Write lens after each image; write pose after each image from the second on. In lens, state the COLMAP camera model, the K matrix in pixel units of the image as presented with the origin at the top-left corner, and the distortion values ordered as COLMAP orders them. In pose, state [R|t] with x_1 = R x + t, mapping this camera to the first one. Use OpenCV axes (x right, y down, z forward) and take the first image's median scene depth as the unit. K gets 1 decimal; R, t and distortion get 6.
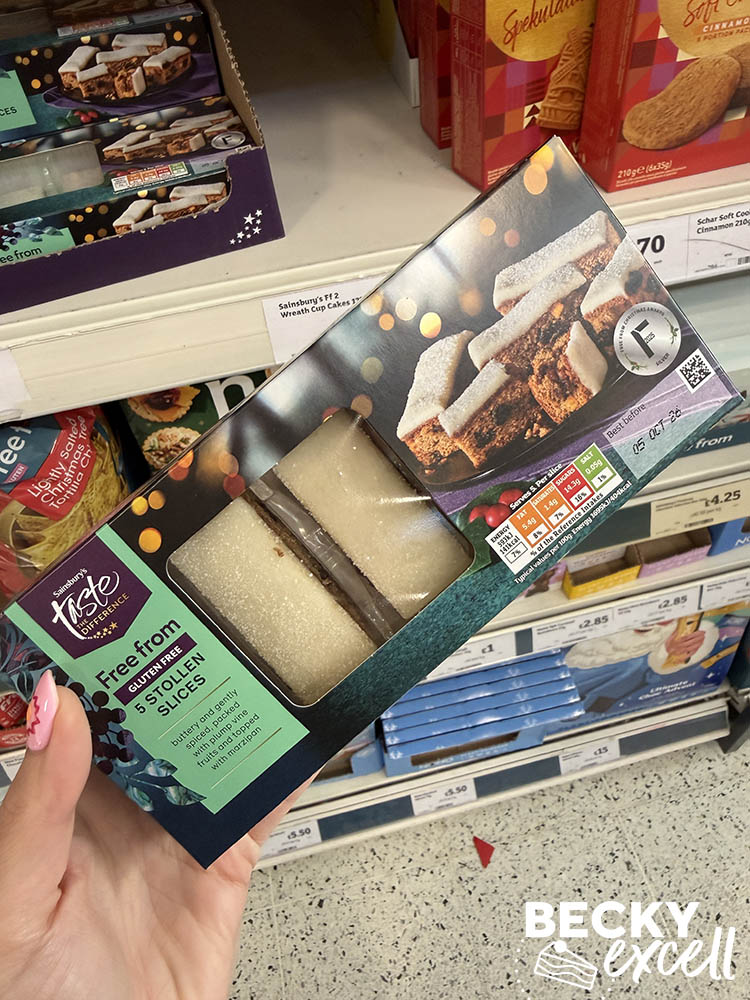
lens RADIAL K [[725.6, 0, 376.3], [0, 725.6, 453.7], [0, 0, 1]] dist [-0.010863, -0.001459]
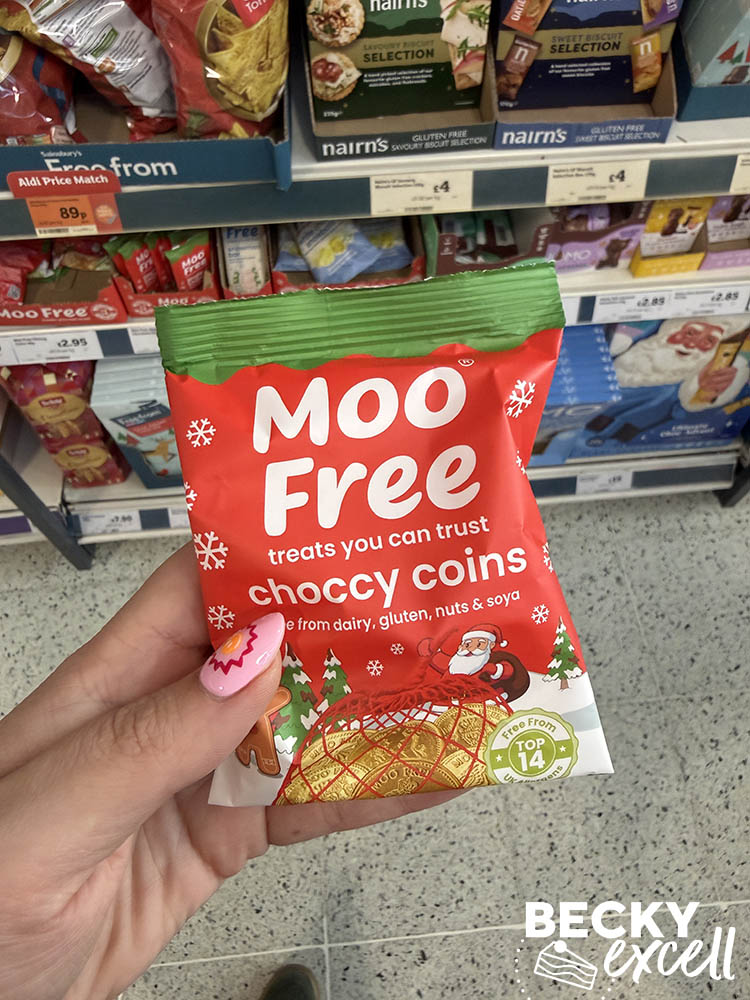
lens RADIAL K [[725.6, 0, 376.3], [0, 725.6, 453.7], [0, 0, 1]] dist [-0.010863, -0.001459]
pose [[0.988286, 0.152212, -0.011027, -0.052366], [-0.147263, 0.970124, 0.192802, 0.223638], [0.040044, -0.188920, 0.981176, -0.116330]]
